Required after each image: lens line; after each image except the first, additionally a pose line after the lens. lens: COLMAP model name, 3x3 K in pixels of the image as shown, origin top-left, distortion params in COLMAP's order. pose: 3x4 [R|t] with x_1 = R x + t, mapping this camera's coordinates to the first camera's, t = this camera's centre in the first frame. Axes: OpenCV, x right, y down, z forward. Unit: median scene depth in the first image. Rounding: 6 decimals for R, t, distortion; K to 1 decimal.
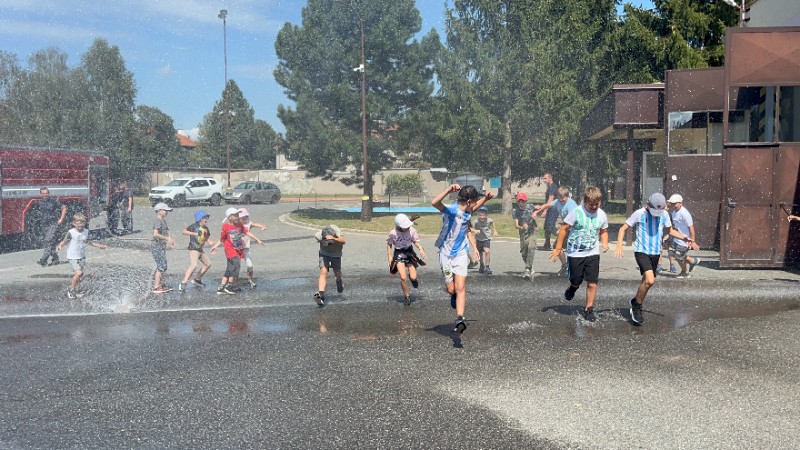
lens RADIAL K [[740.4, 0, 400.0], [0, 740.4, 225.0], [0, 0, 1]] dist [0.061644, -0.002169]
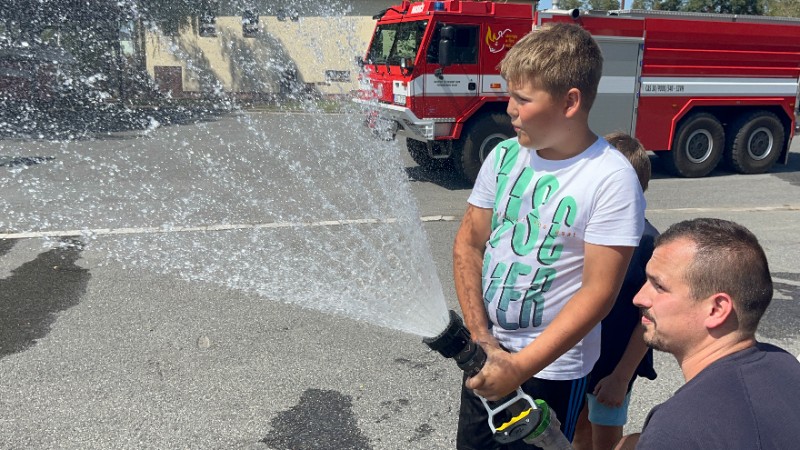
lens RADIAL K [[704.0, 0, 419.0], [0, 704.0, 228.9], [0, 0, 1]] dist [0.037932, -0.012683]
pose [[0.552702, 0.176403, -0.814496, -0.062158], [-0.064856, 0.983481, 0.168992, -0.007033], [0.830852, -0.040577, 0.555013, 0.267115]]
